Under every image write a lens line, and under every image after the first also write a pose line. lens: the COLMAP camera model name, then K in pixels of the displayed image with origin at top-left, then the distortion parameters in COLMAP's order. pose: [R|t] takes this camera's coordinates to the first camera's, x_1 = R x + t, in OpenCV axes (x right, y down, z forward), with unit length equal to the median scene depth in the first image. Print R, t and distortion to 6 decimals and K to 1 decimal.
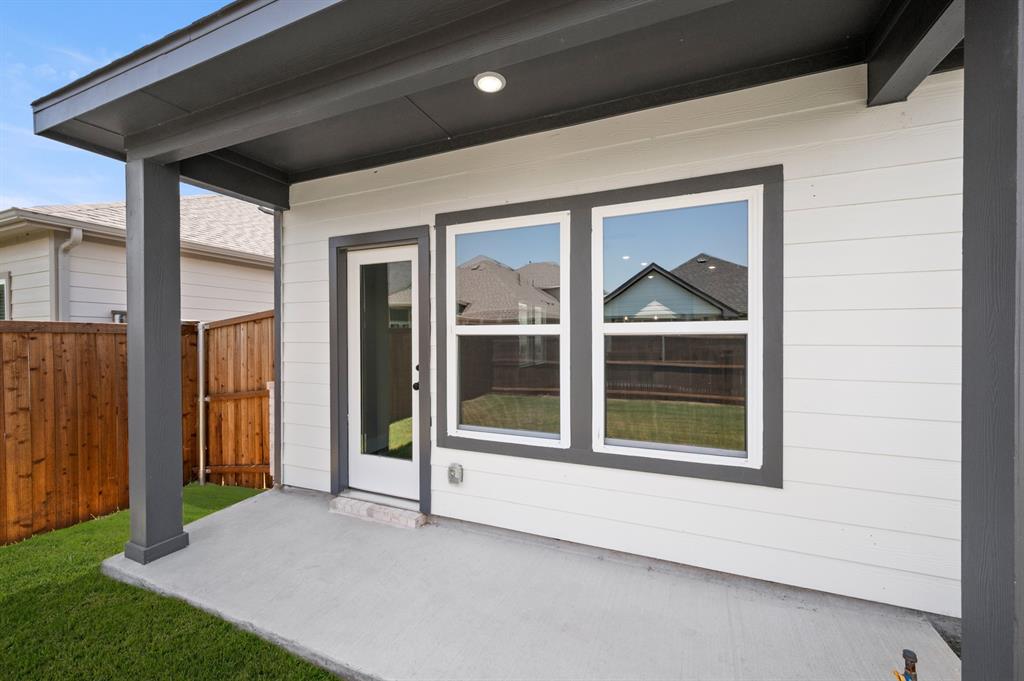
lens RADIAL K [[403.3, 0, 511.4], [0, 403.3, 337.9], [0, 0, 1]] dist [-0.001964, -0.000174]
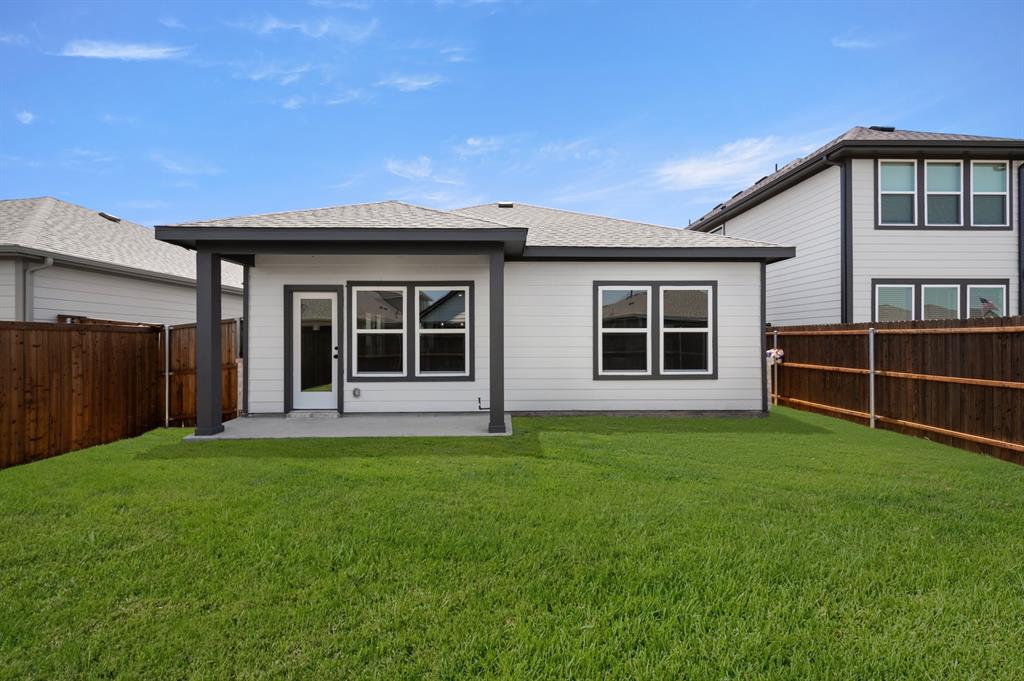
lens RADIAL K [[403.3, 0, 511.4], [0, 403.3, 337.9], [0, 0, 1]] dist [-0.001964, -0.000174]
pose [[0.911836, 0.002525, 0.410547, -0.247934], [0.001477, 0.999954, -0.009429, 0.037943], [-0.410552, 0.009204, 0.911791, -1.334477]]
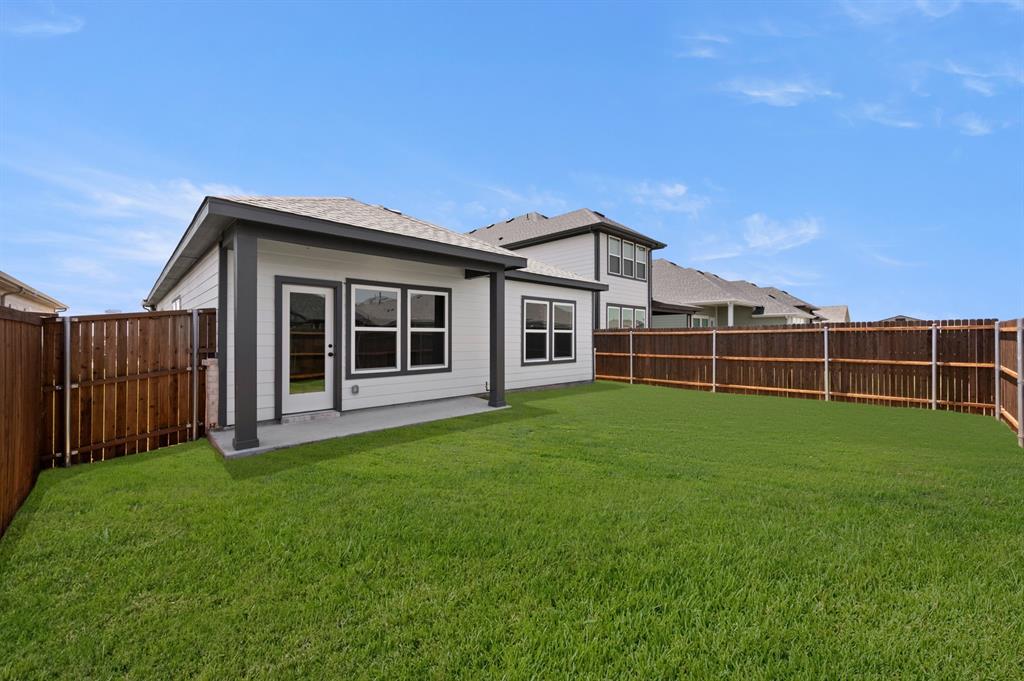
lens RADIAL K [[403.3, 0, 511.4], [0, 403.3, 337.9], [0, 0, 1]] dist [-0.001964, -0.000174]
pose [[0.392913, 0.003085, 0.919570, -1.728777], [0.007182, 0.999954, -0.006424, 0.049726], [-0.919548, 0.009129, 0.392873, -0.682295]]
